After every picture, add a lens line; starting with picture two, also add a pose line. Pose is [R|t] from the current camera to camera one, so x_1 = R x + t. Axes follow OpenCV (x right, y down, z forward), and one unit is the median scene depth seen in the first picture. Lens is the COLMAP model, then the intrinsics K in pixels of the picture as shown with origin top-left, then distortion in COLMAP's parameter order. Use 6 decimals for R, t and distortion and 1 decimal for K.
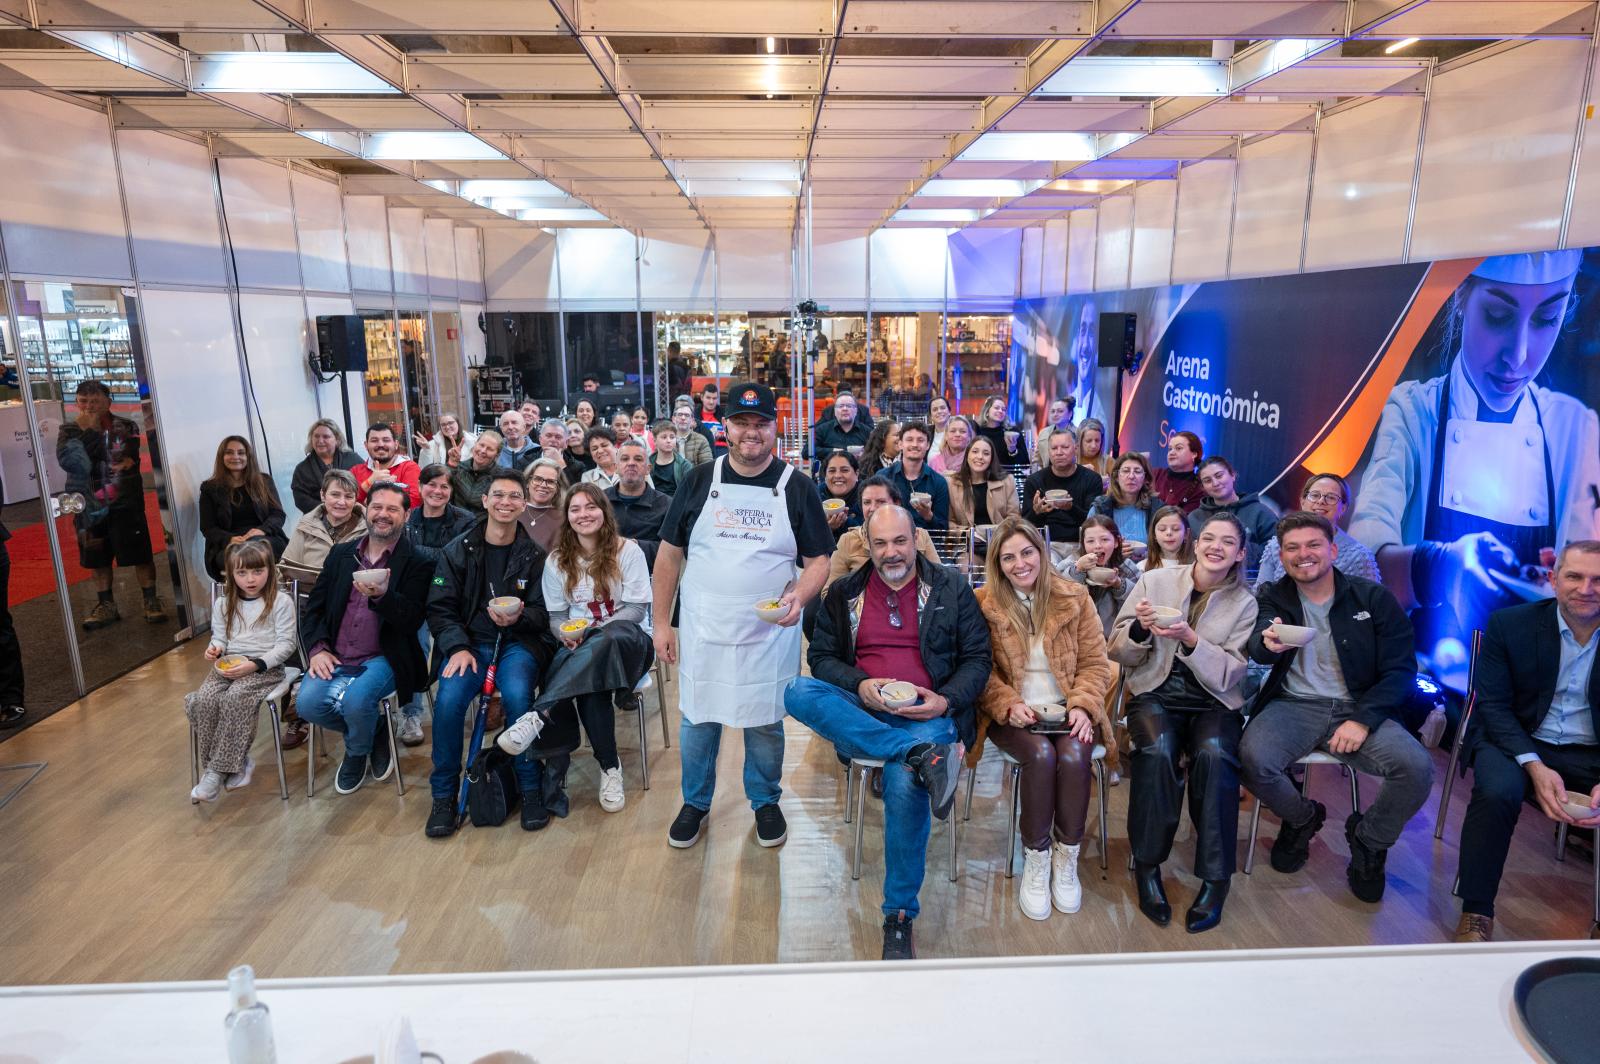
lens RADIAL K [[973.5, 0, 800.0], [0, 973.5, 532.0], [0, 0, 1]] dist [-0.003270, -0.001065]
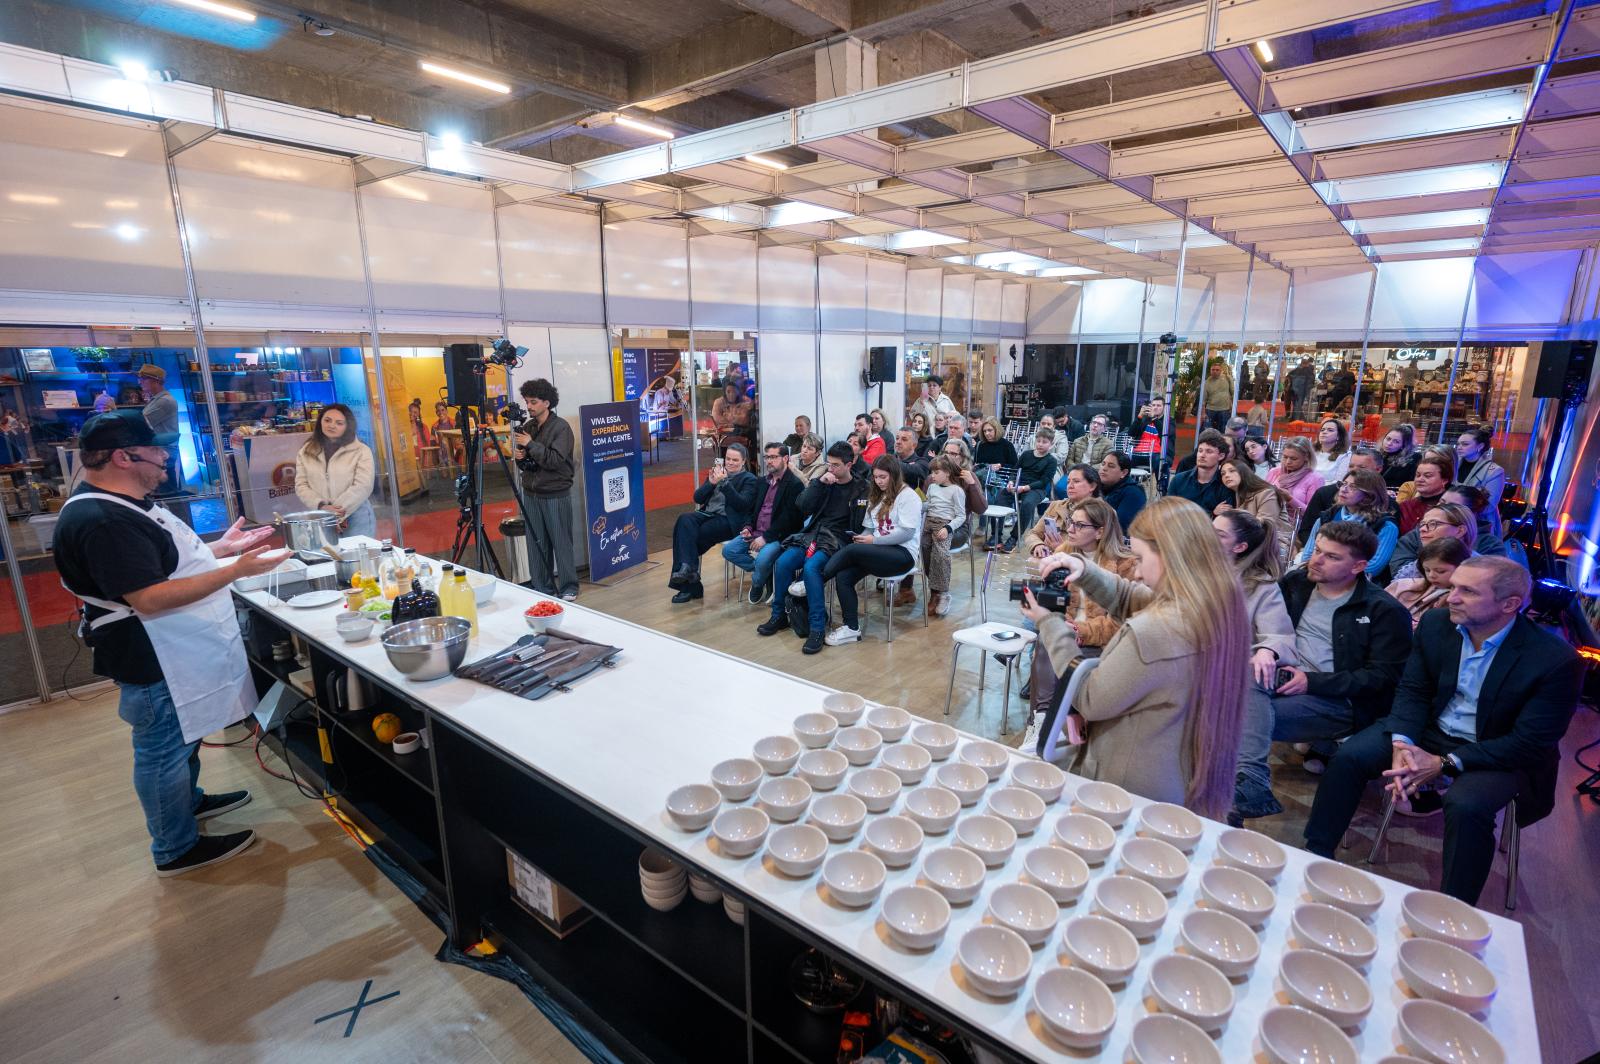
lens RADIAL K [[762.6, 0, 800.0], [0, 762.6, 532.0], [0, 0, 1]] dist [-0.003587, 0.000578]
pose [[0.754848, 0.149939, -0.638532, 0.171724], [-0.137888, 0.988041, 0.069003, 0.007446], [0.641242, 0.035959, 0.766496, -0.028260]]
